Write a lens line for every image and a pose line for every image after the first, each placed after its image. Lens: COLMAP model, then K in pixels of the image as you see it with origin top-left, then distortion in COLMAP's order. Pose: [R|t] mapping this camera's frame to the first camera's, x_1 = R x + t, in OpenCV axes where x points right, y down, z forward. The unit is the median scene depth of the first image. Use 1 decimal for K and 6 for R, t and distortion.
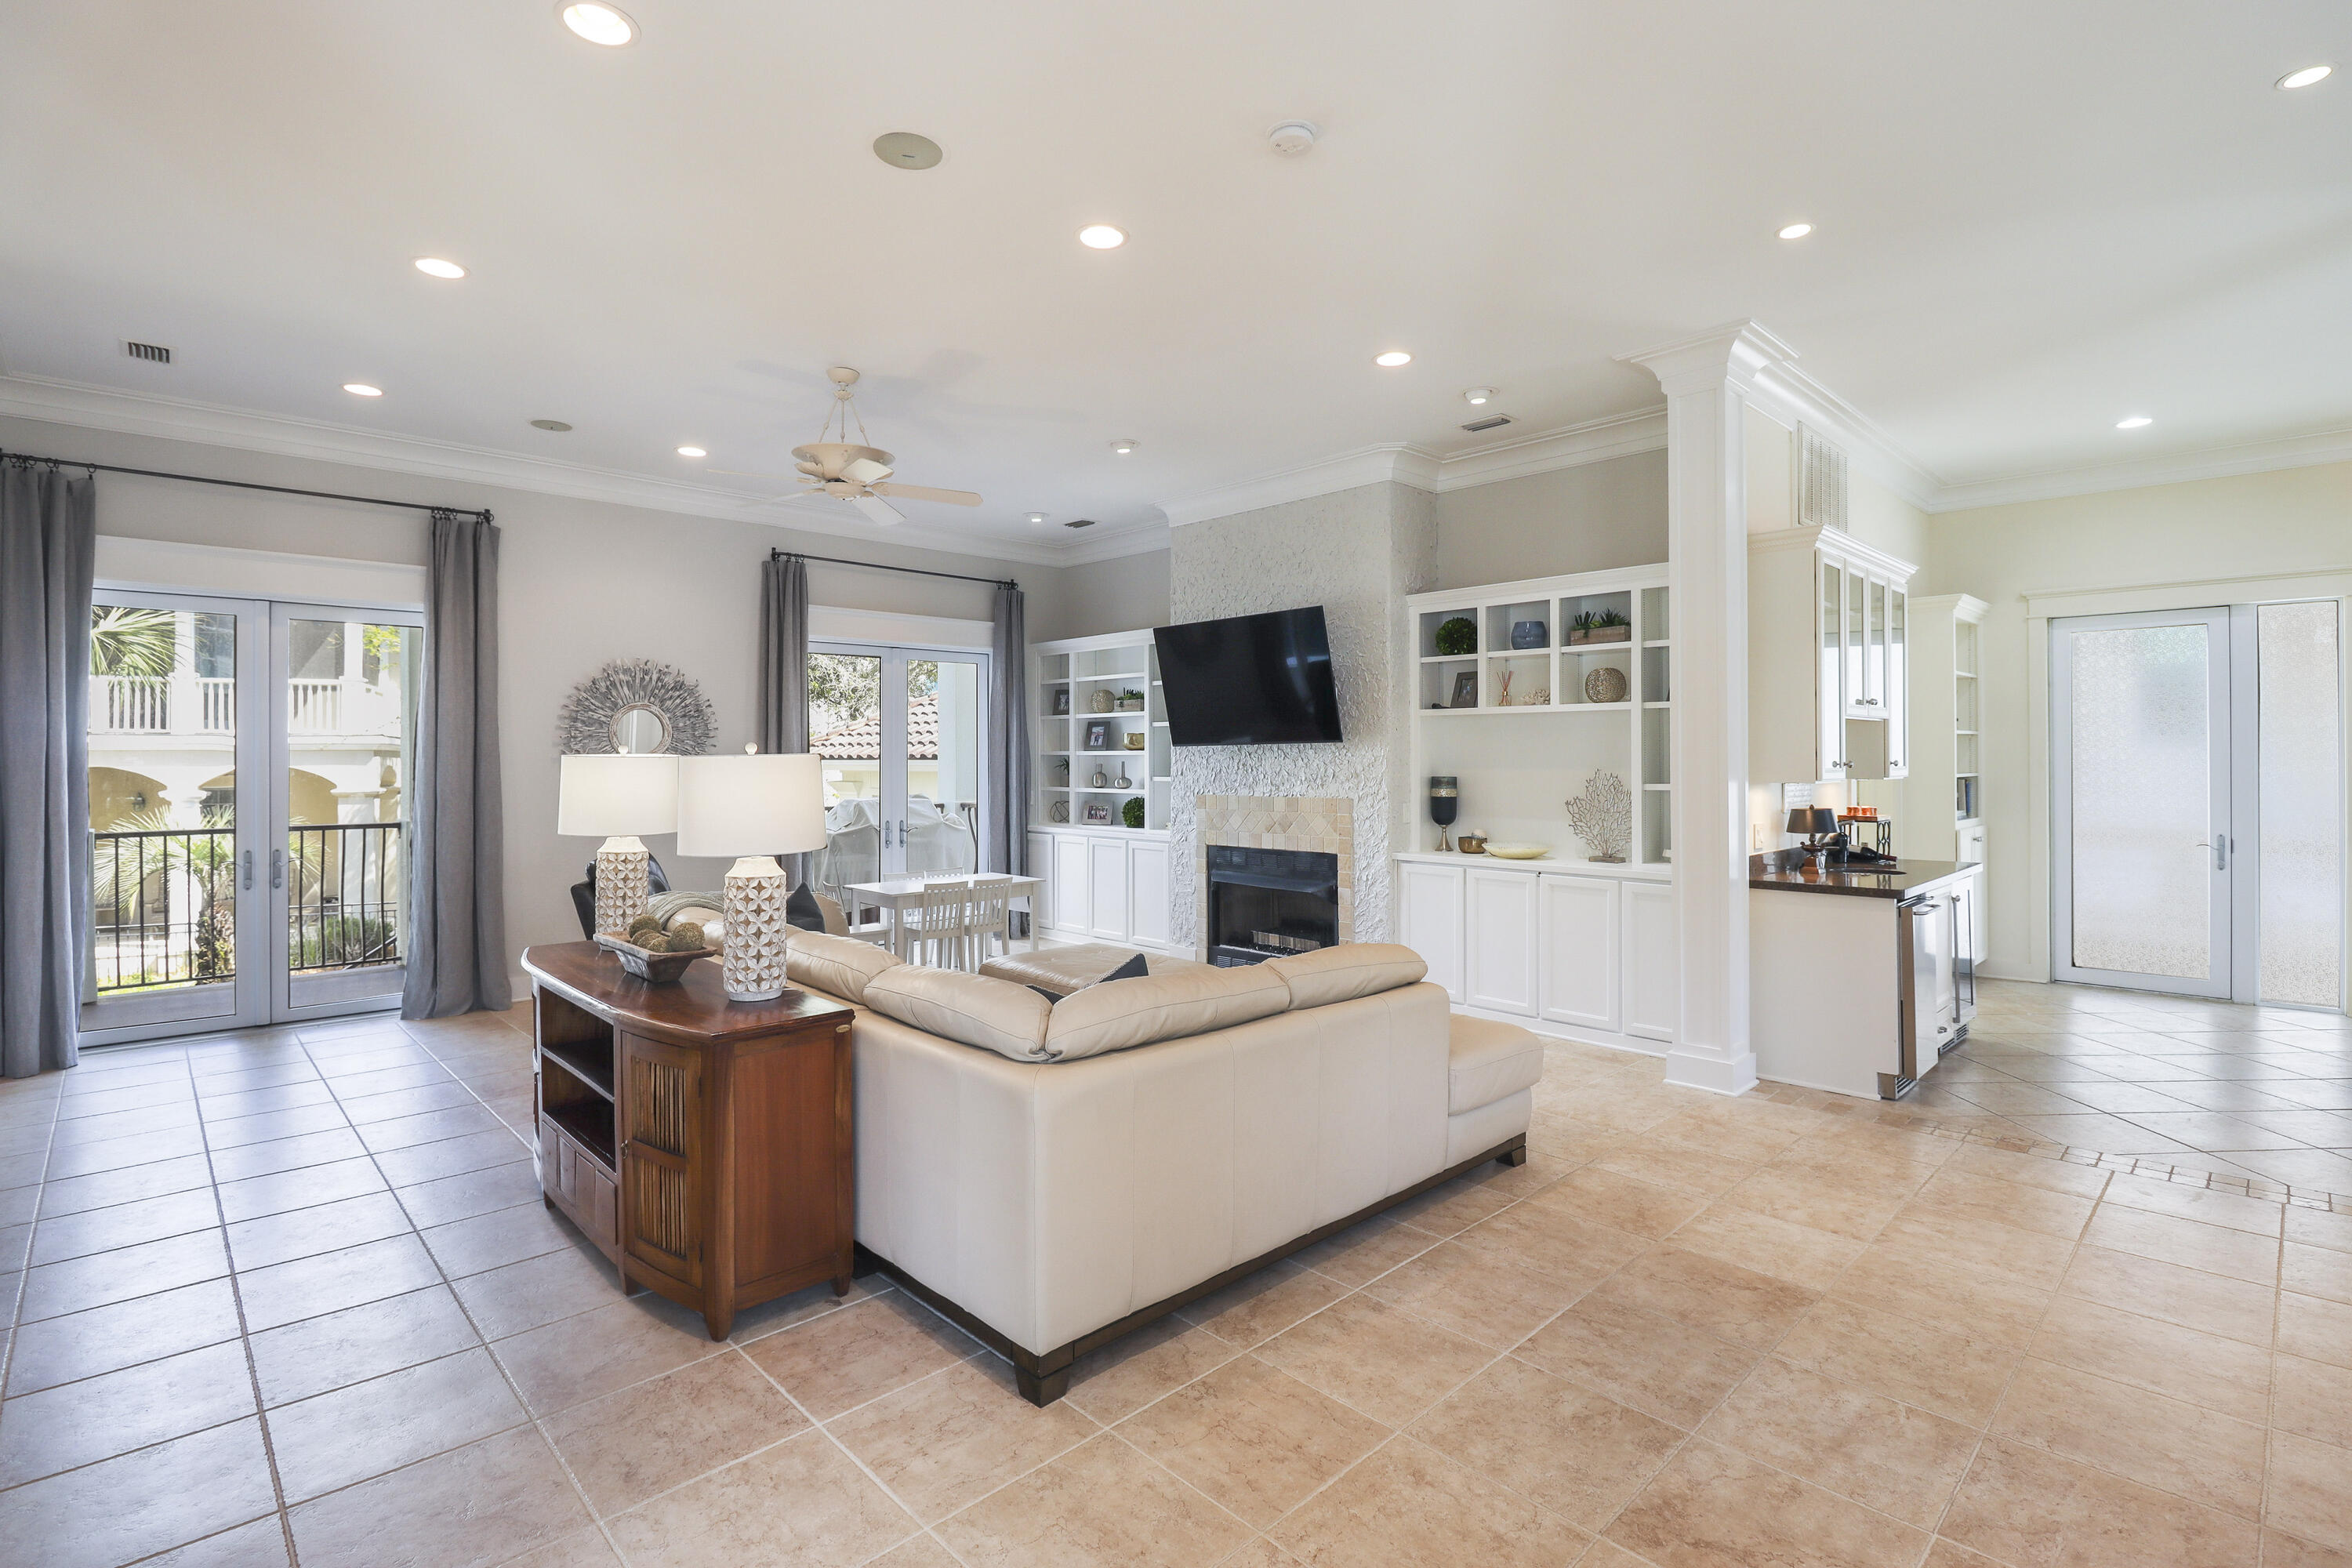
lens RADIAL K [[1086.5, 0, 1174.8], [0, 1086.5, 751.9], [0, 0, 1]] dist [0.004250, -0.015181]
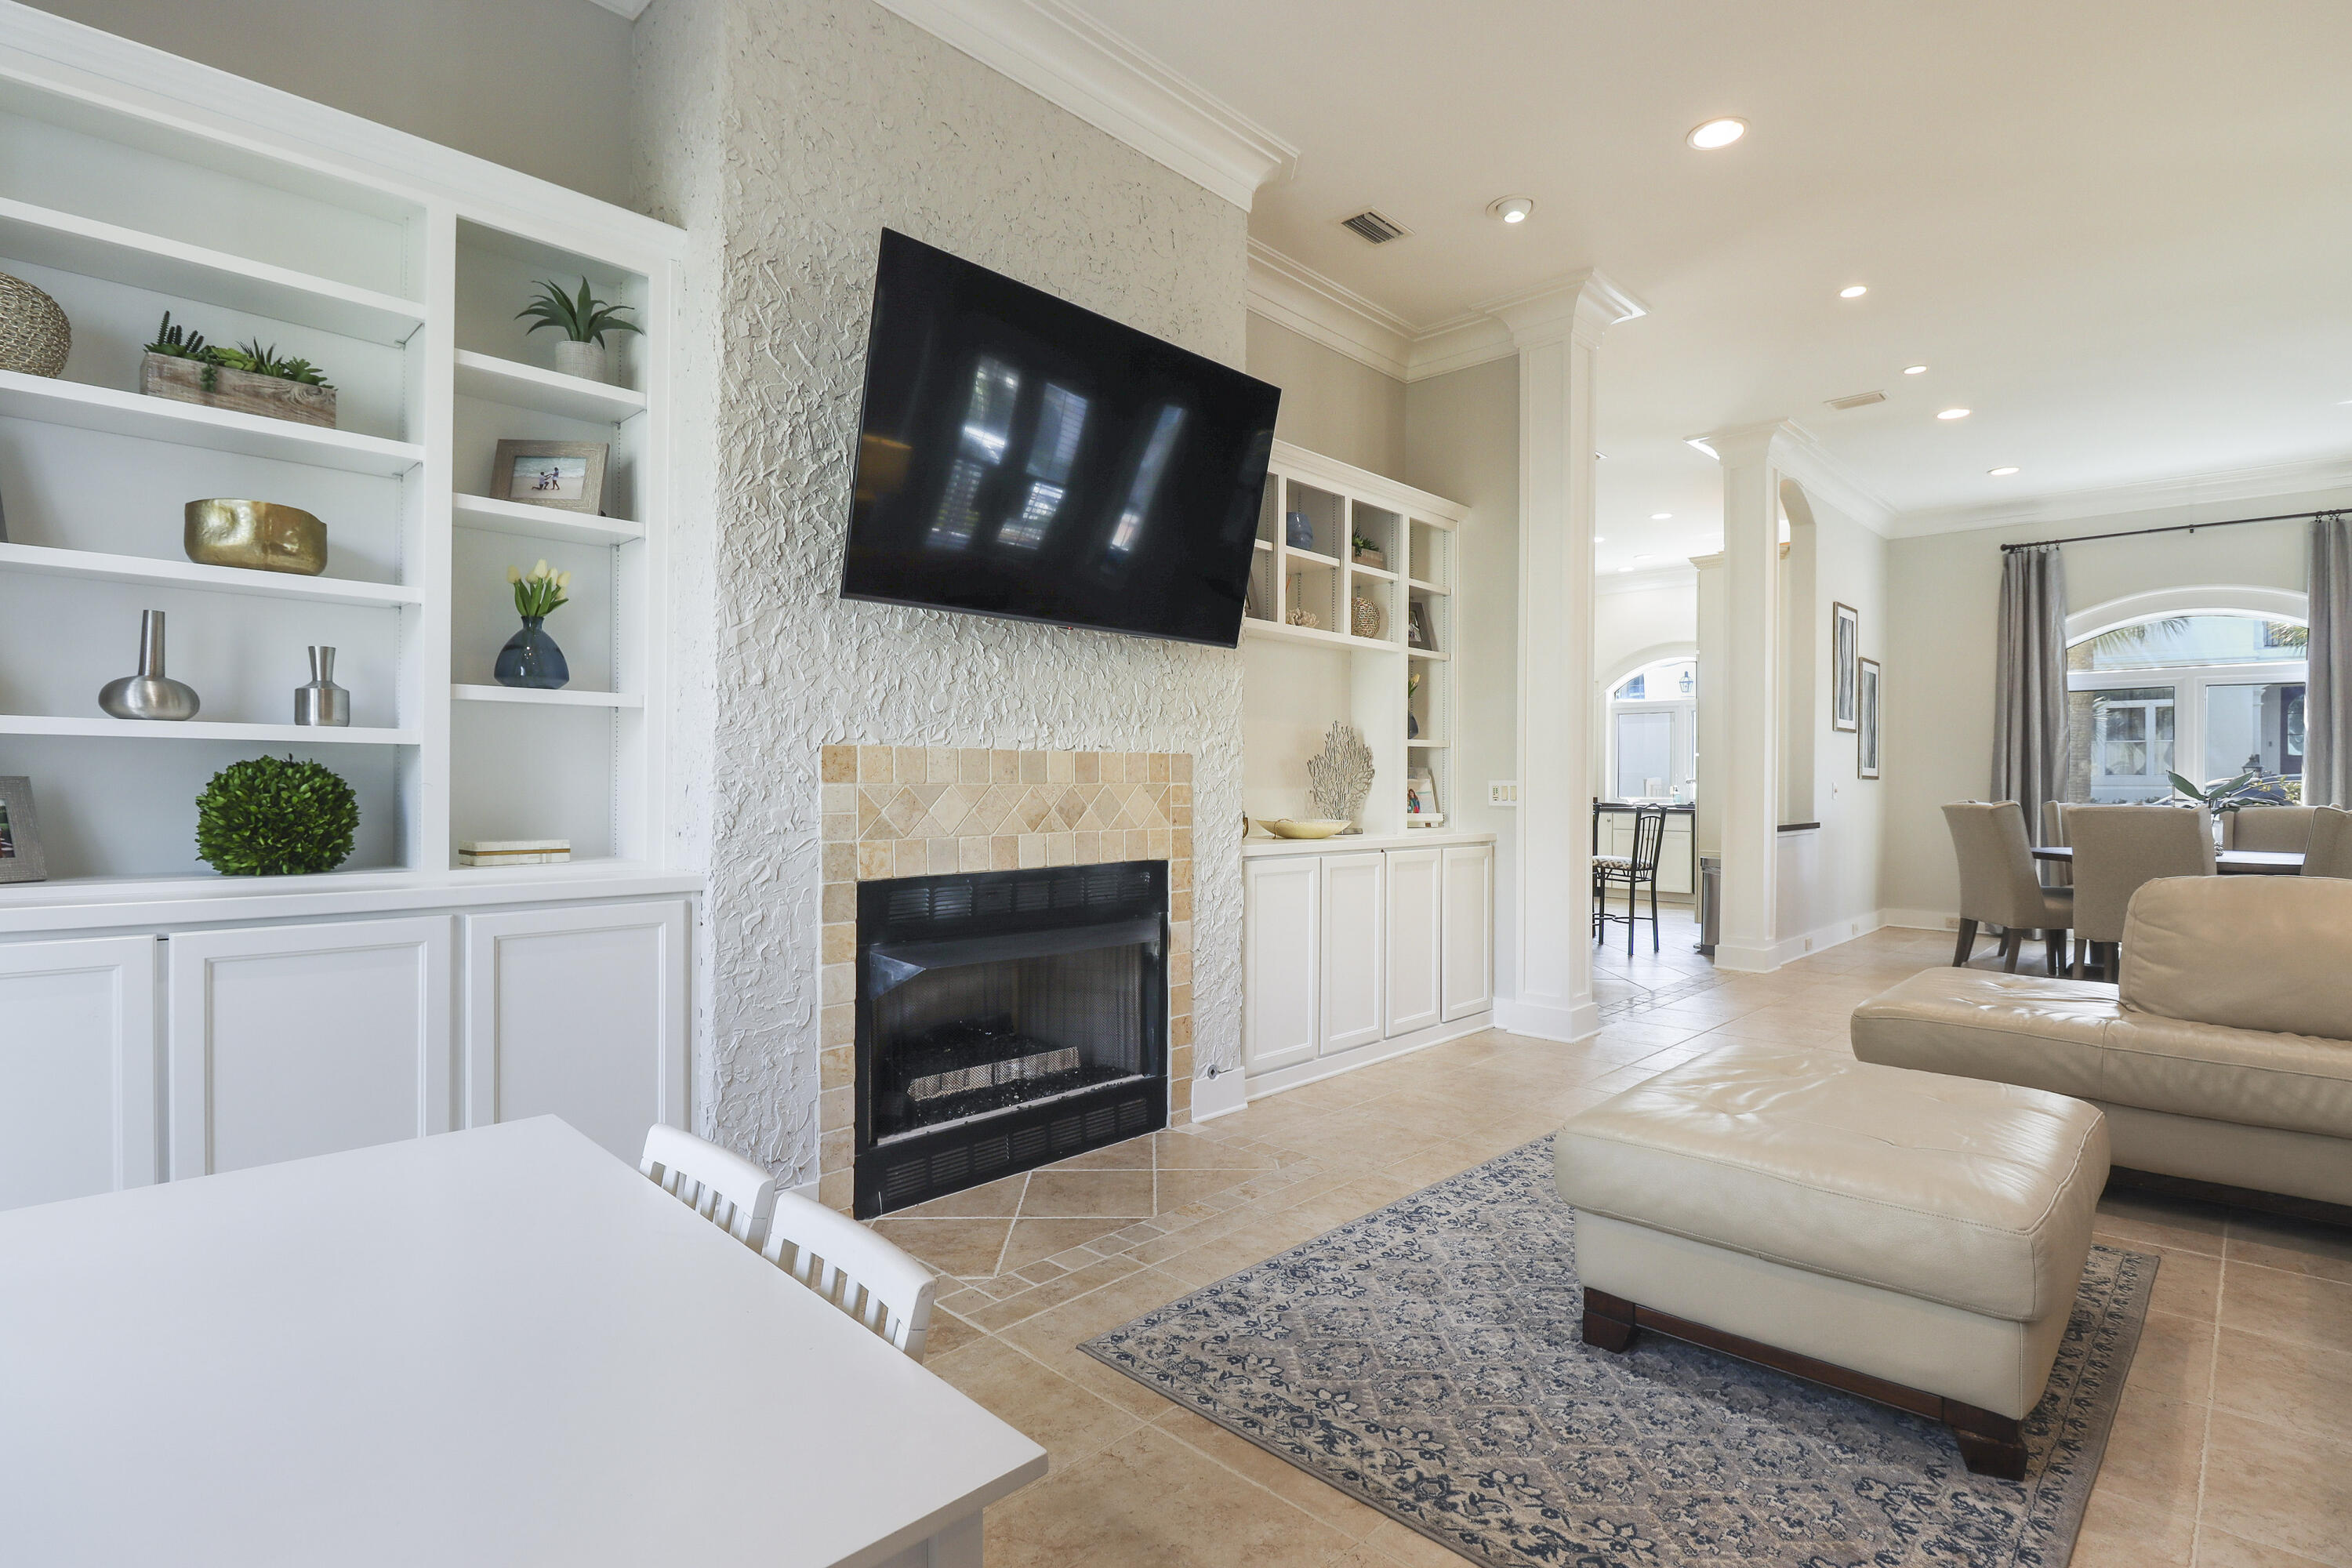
lens RADIAL K [[1126.9, 0, 1176.0], [0, 1126.9, 784.0], [0, 0, 1]] dist [0.010465, -0.018128]
pose [[-0.038961, -0.000338, 0.999241, -0.399214], [-0.013872, 0.999904, -0.000202, 0.058003], [-0.999144, -0.013869, -0.038962, 1.027611]]
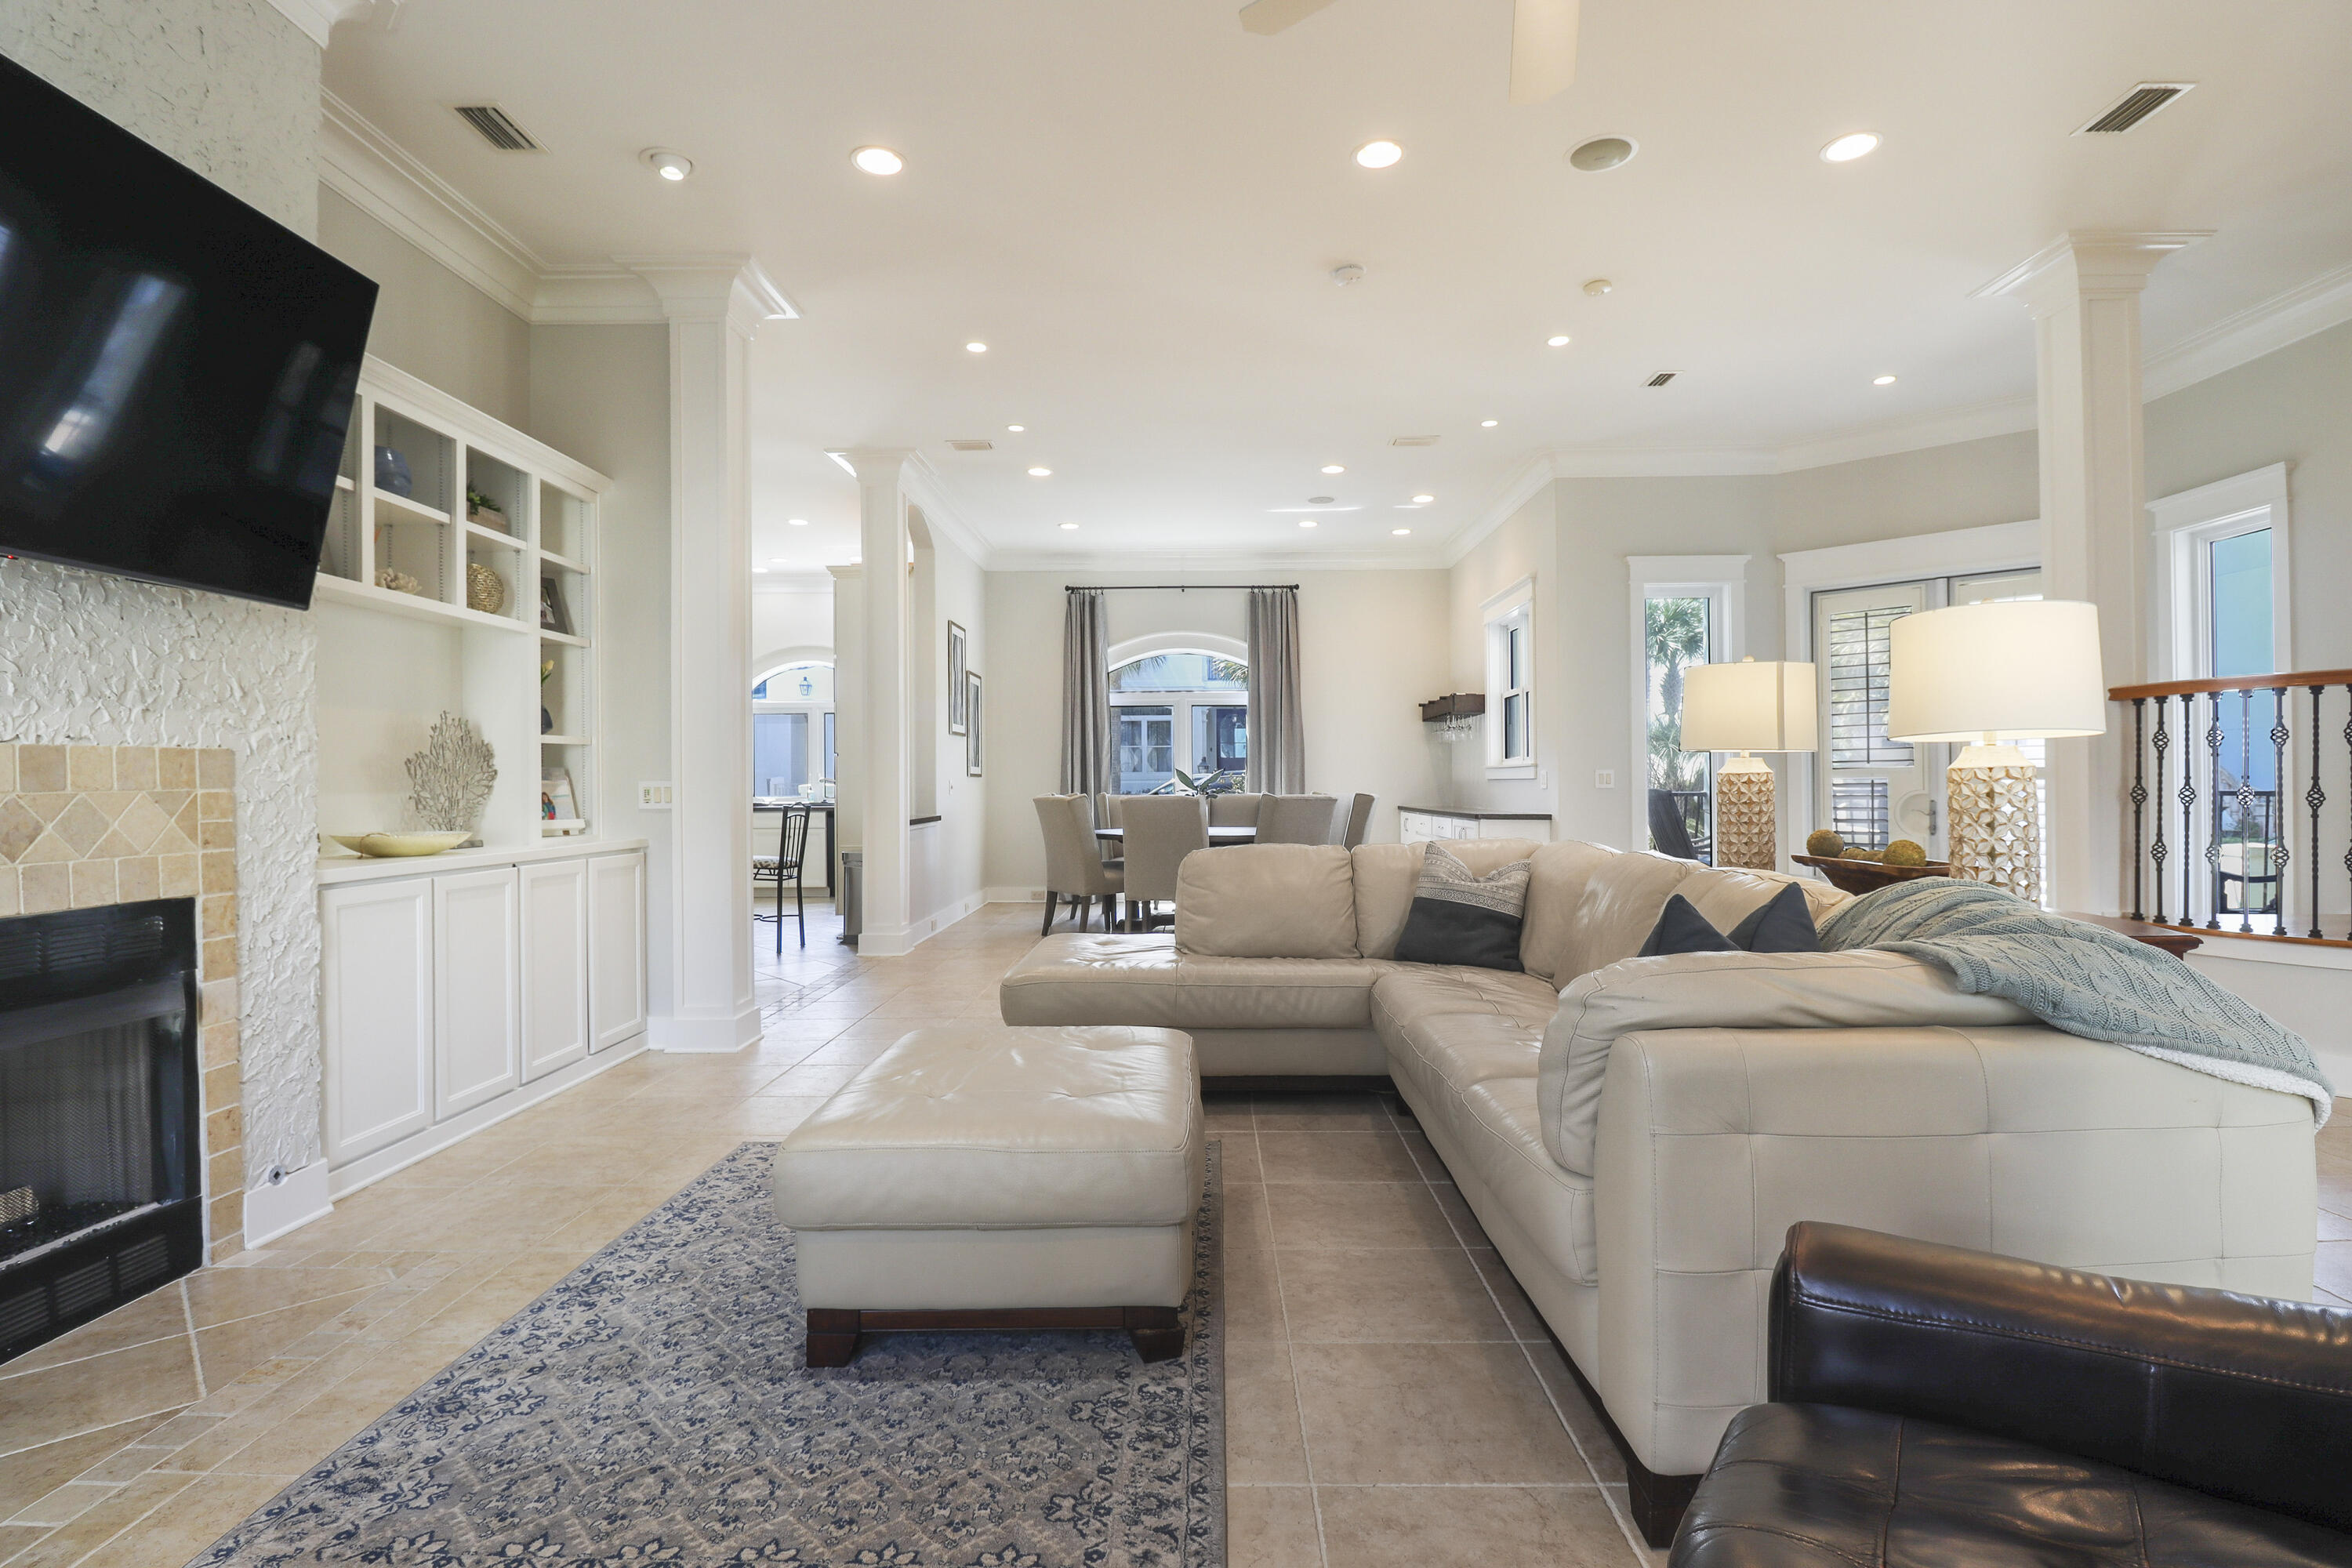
lens RADIAL K [[1116.1, 0, 1176.0], [0, 1116.1, 784.0], [0, 0, 1]] dist [0.006179, -0.017916]
pose [[-0.708597, 0.004400, 0.705599, -0.367626], [0.001843, 0.999989, -0.004385, 0.057789], [-0.705611, -0.001807, -0.708597, 1.042554]]
